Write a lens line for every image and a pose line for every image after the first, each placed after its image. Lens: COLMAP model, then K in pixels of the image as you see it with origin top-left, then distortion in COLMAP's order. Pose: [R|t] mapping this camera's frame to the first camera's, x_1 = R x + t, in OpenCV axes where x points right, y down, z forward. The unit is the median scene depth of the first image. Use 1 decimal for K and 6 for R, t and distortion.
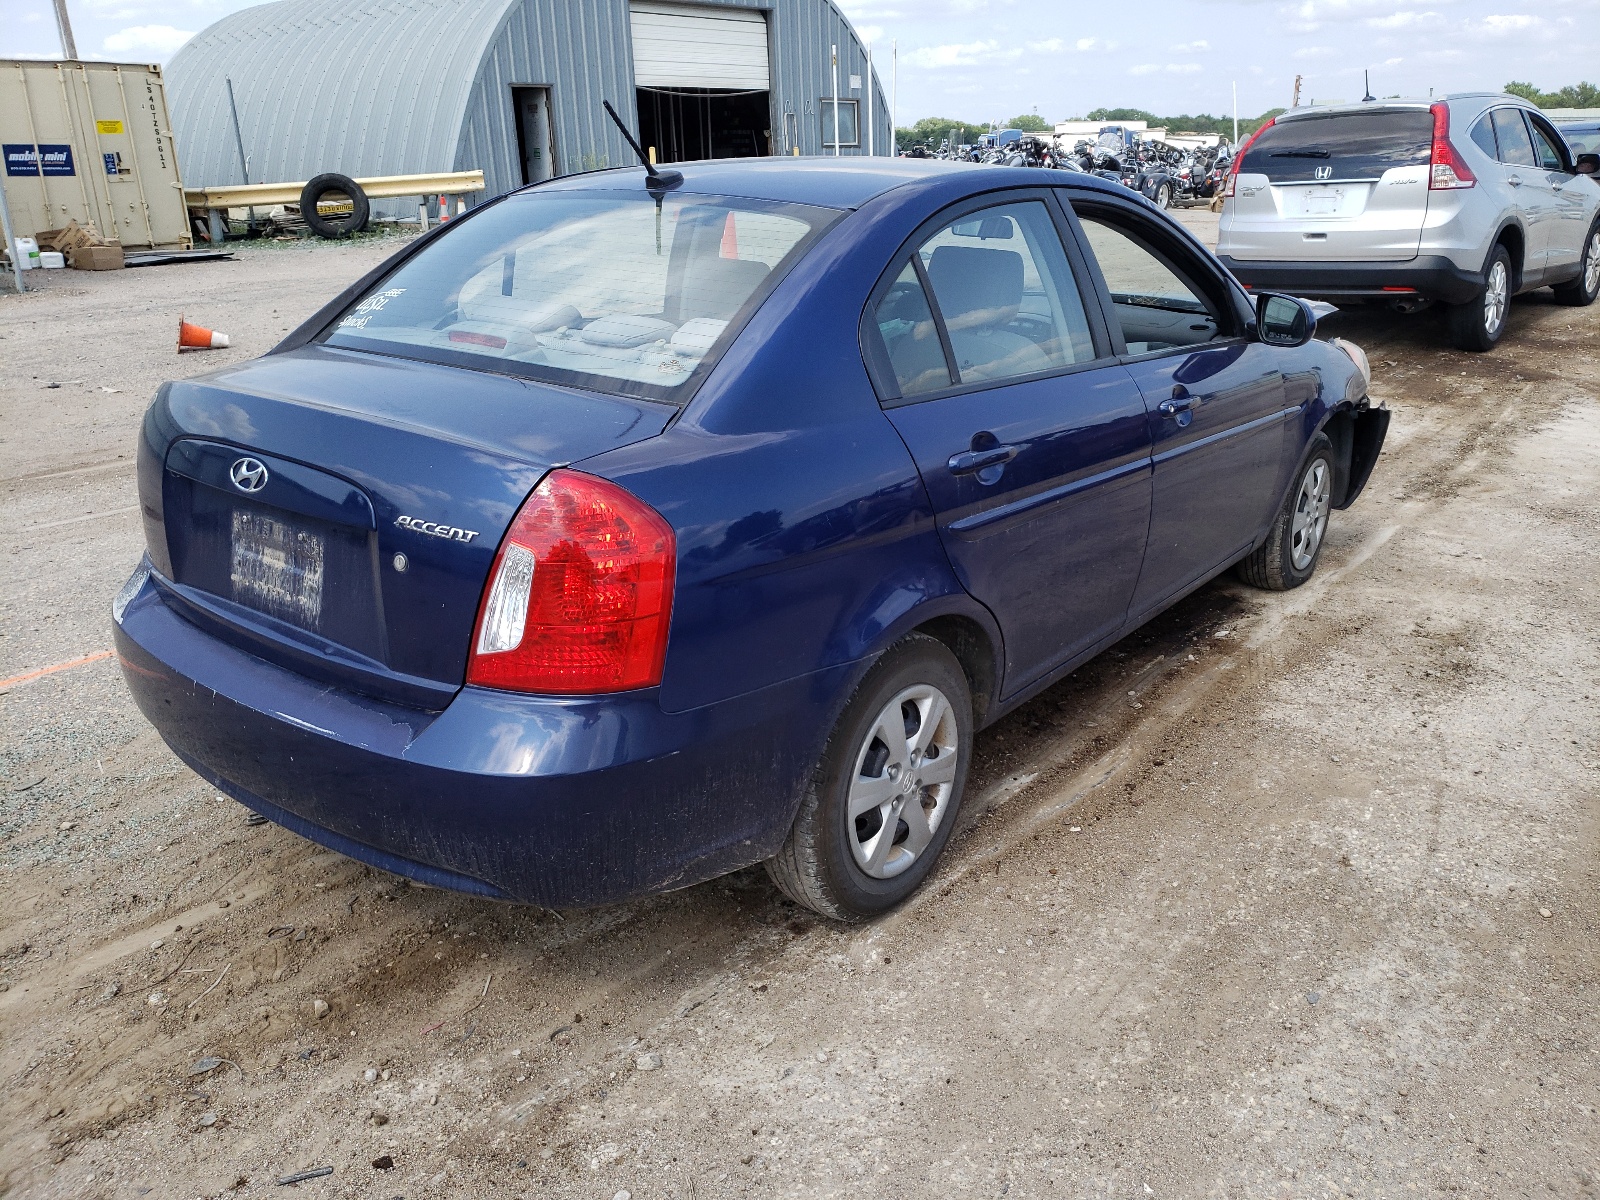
lens RADIAL K [[1223.4, 0, 825.6], [0, 1223.4, 560.6], [0, 0, 1]] dist [0.006753, 0.009759]
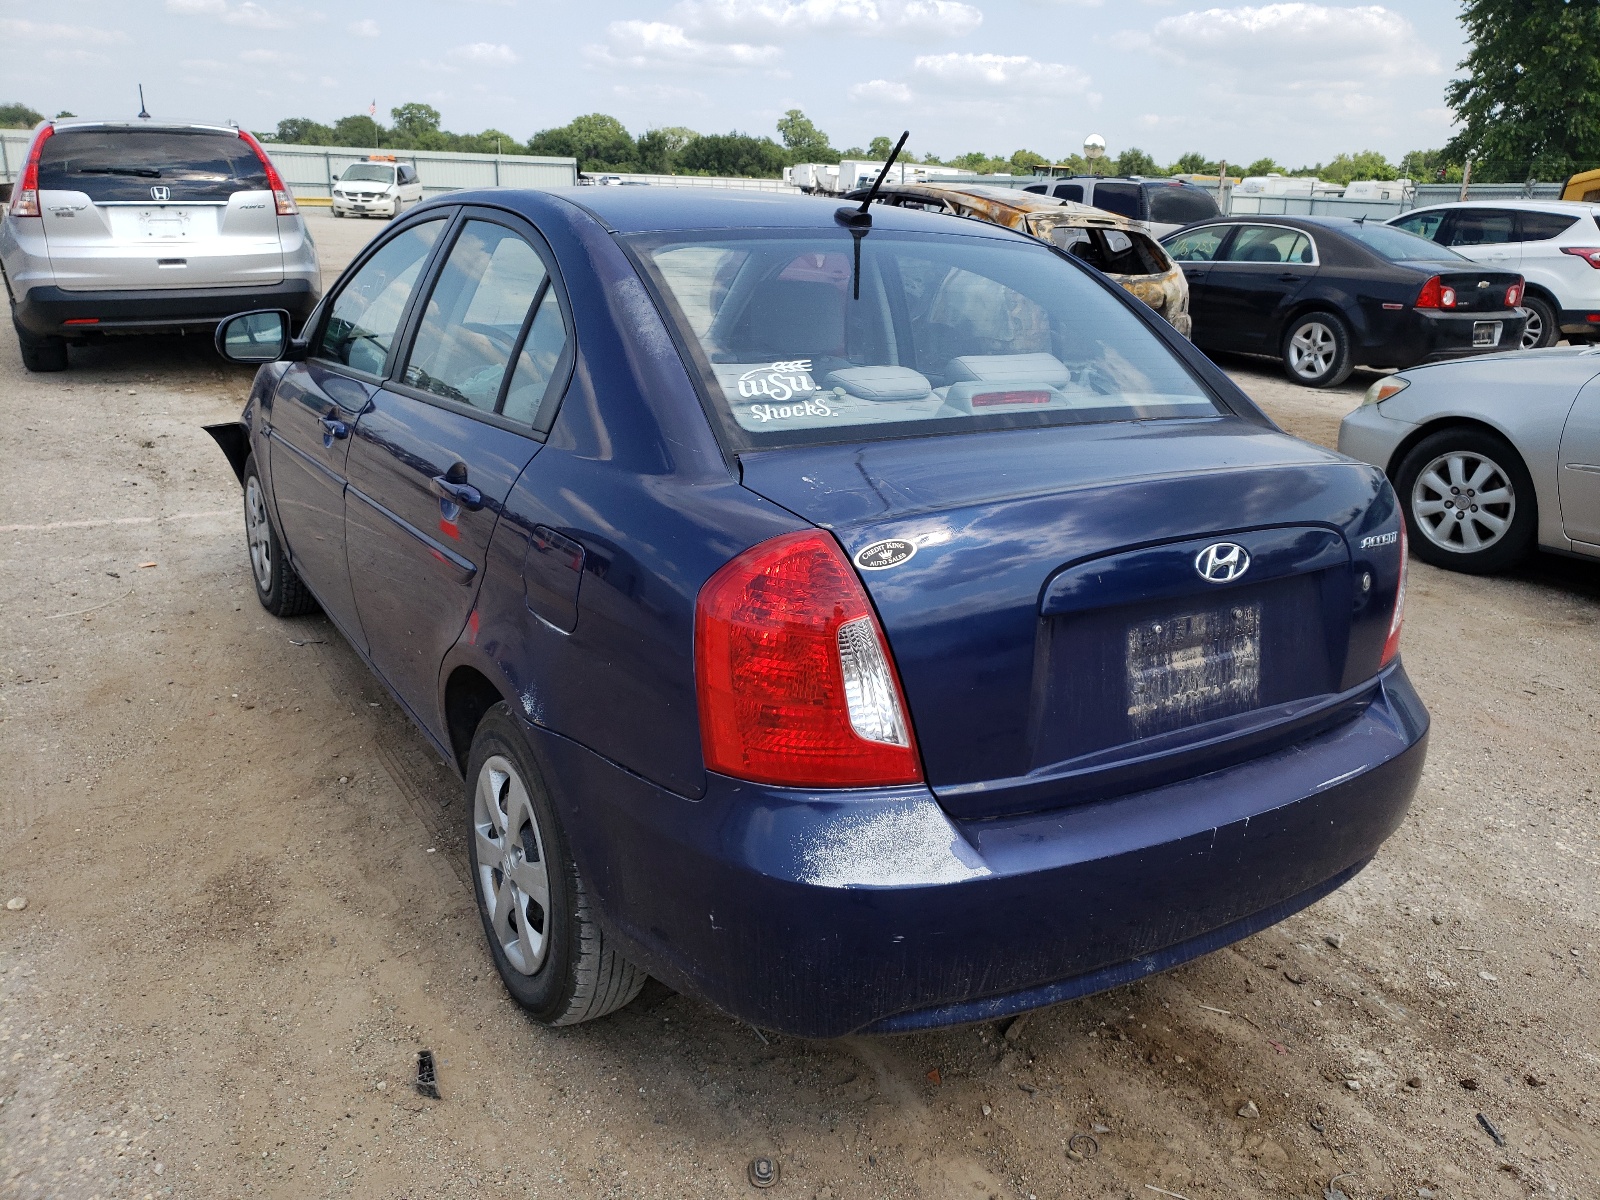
lens RADIAL K [[1228.4, 0, 828.9], [0, 1228.4, 568.5], [0, 0, 1]] dist [0.009726, 0.010942]
pose [[0.353177, -0.245919, 0.902657, -1.237174], [0.253916, 0.953815, 0.160508, -0.251860], [-0.900440, 0.172511, 0.399309, 0.824875]]
